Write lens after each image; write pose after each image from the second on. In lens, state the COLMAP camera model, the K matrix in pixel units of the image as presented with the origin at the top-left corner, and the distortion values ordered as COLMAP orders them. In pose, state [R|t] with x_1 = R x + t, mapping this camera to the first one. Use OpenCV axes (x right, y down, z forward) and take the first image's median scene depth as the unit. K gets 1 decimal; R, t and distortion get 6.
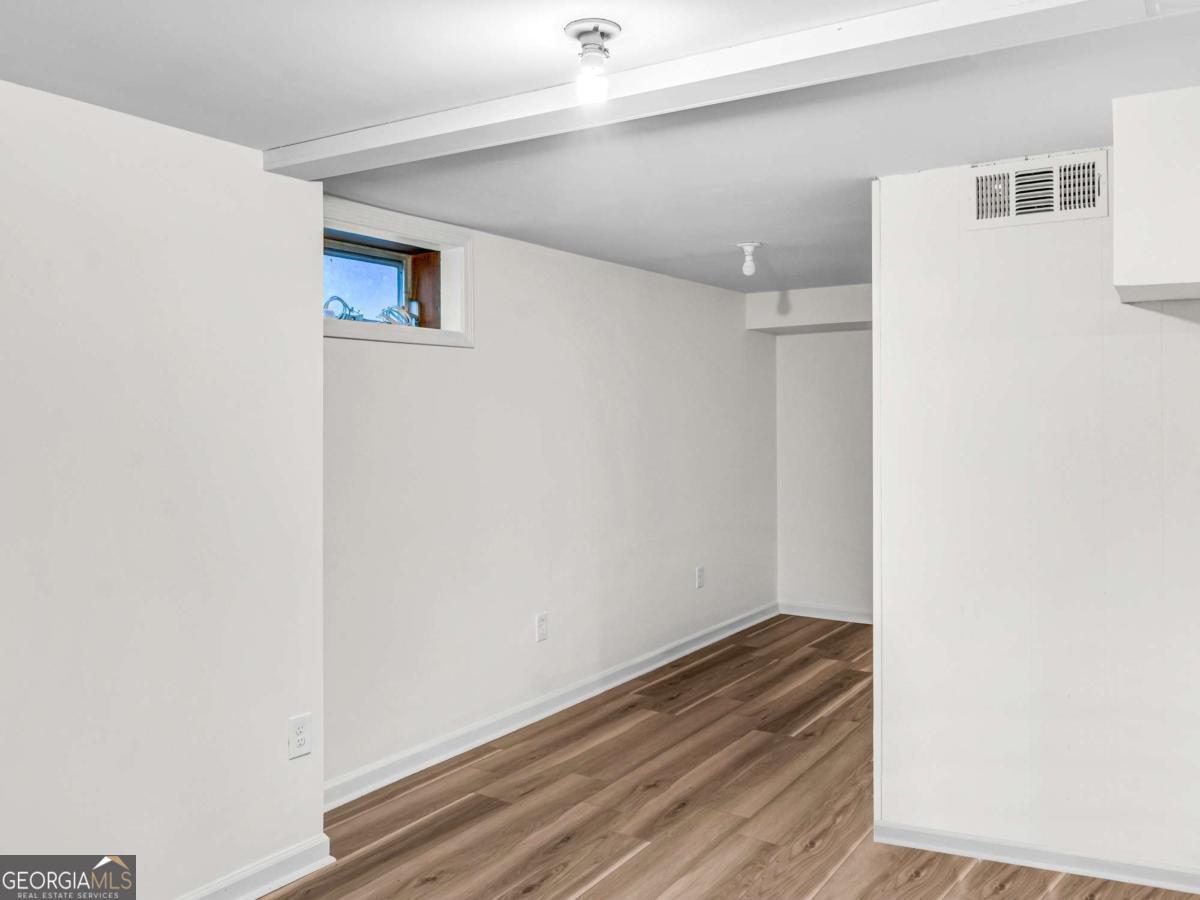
lens RADIAL K [[961.4, 0, 594.8], [0, 961.4, 447.7], [0, 0, 1]] dist [-0.014781, -0.004982]
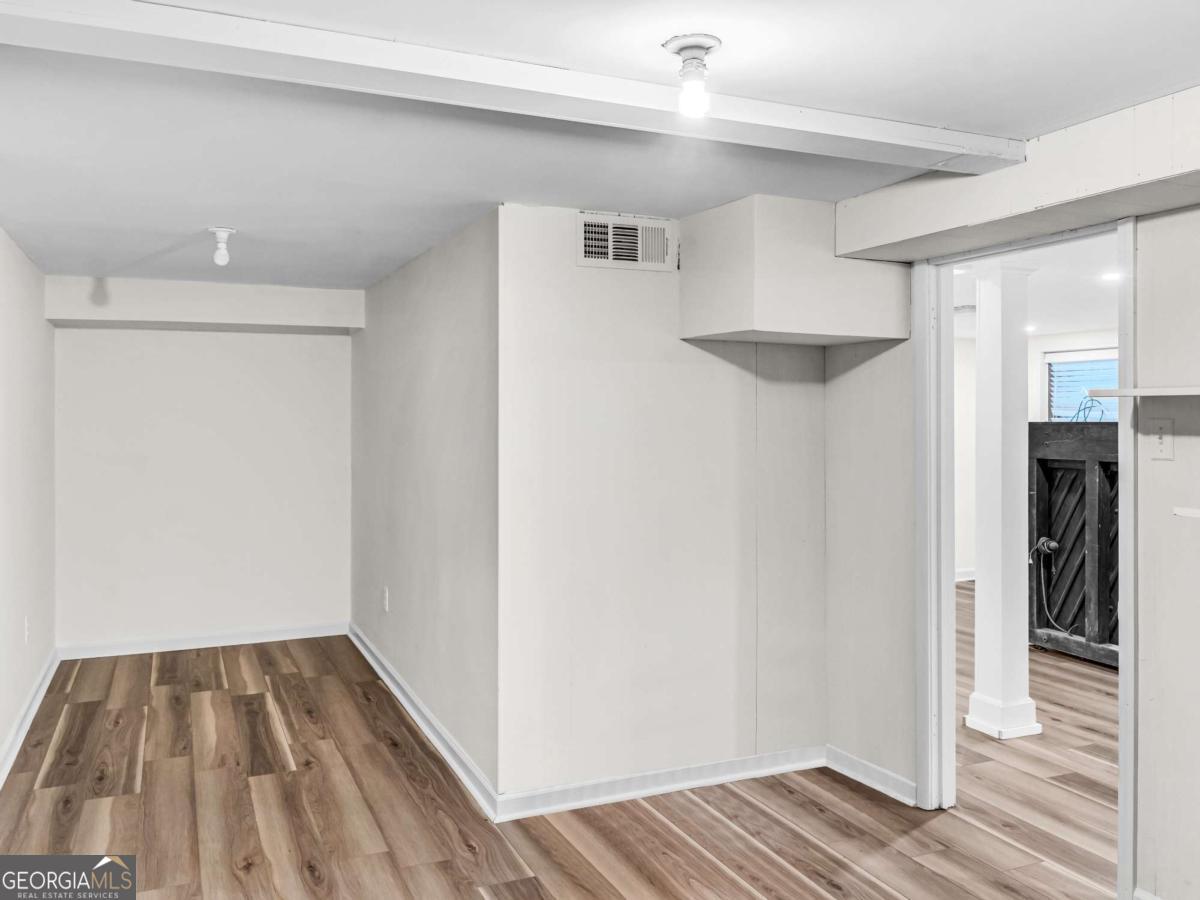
lens RADIAL K [[961.4, 0, 595.2], [0, 961.4, 447.1], [0, 0, 1]] dist [-0.014781, -0.004982]
pose [[0.538751, -0.019600, 0.842237, -0.497447], [0.028226, 0.999588, 0.005207, -0.009737], [-0.841992, 0.020968, 0.539083, 0.300855]]
